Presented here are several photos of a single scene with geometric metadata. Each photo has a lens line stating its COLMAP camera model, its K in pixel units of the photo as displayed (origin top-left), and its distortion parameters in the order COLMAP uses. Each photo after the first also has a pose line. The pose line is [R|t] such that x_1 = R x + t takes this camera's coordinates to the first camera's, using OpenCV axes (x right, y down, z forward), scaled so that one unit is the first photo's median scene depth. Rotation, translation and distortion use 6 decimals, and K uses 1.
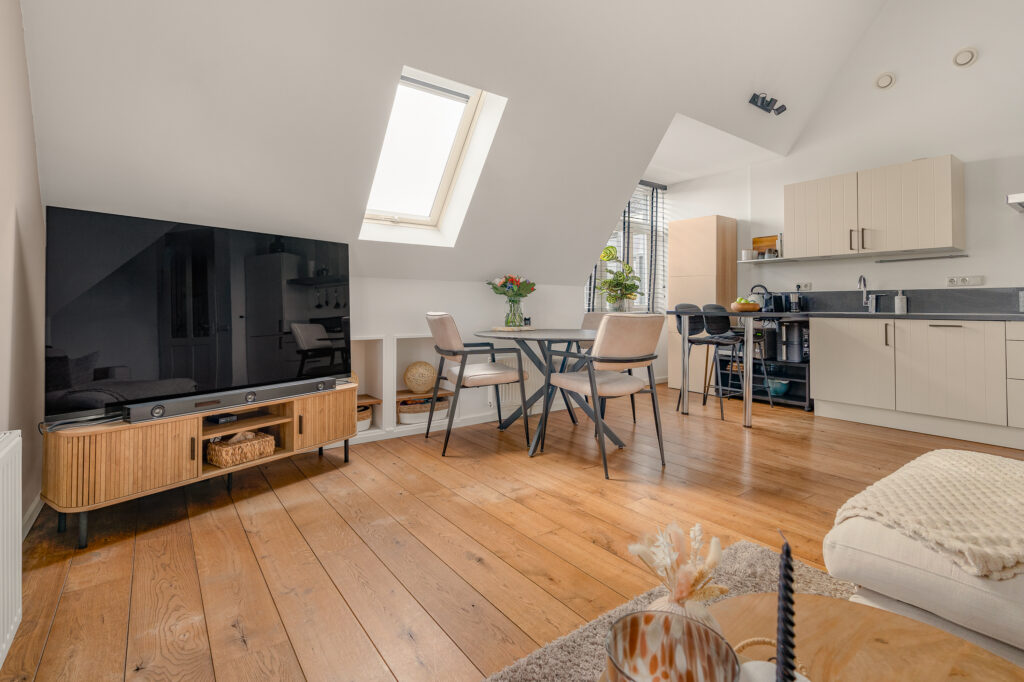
lens RADIAL K [[487.5, 0, 513.3], [0, 487.5, 295.6], [0, 0, 1]] dist [0.001587, 0.000864]
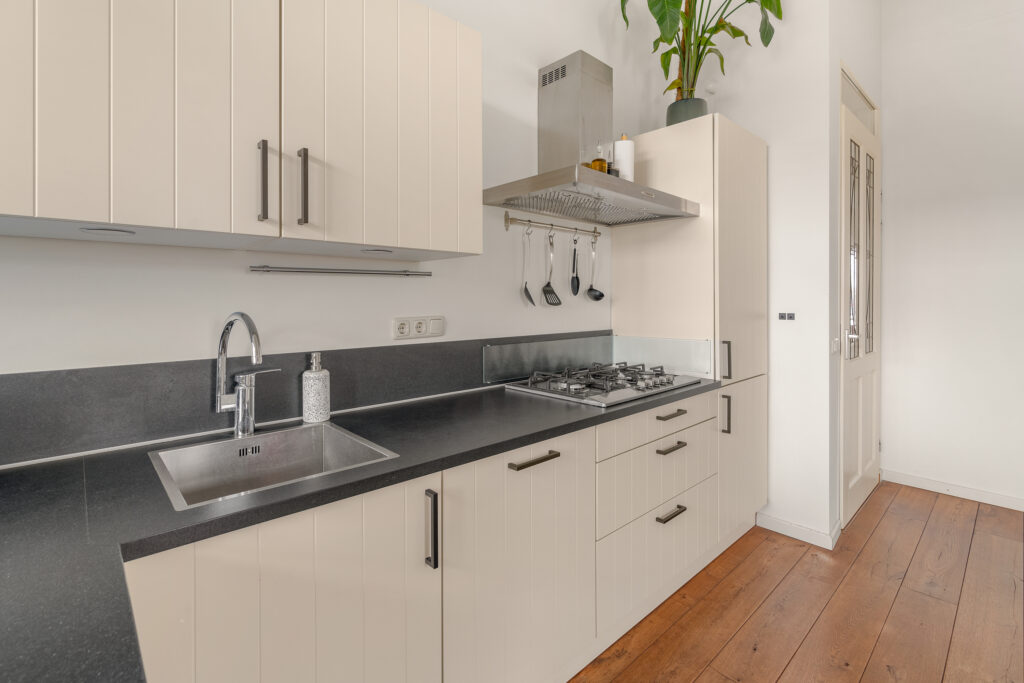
lens RADIAL K [[487.5, 0, 513.3], [0, 487.5, 296.1], [0, 0, 1]] dist [0.001587, 0.000864]
pose [[-0.106825, 0.004873, 0.994266, 0.454367], [-0.020148, 0.999772, -0.007065, -0.058431], [-0.994074, -0.020787, -0.106702, 0.967850]]
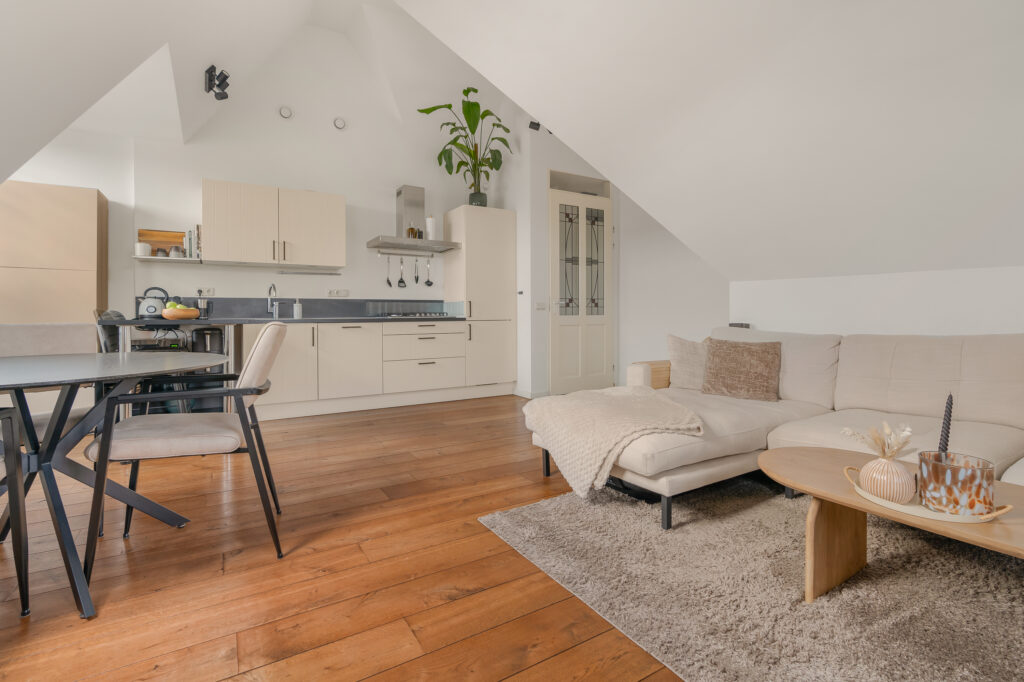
lens RADIAL K [[477.4, 0, 495.5], [0, 477.4, 314.0], [0, 0, 1]] dist [-0.000632, 0.000054]
pose [[0.111304, -0.003304, 0.993781, -0.313342], [-0.015463, 0.999868, 0.005056, 0.013472], [-0.993666, -0.015929, 0.111238, 0.434375]]
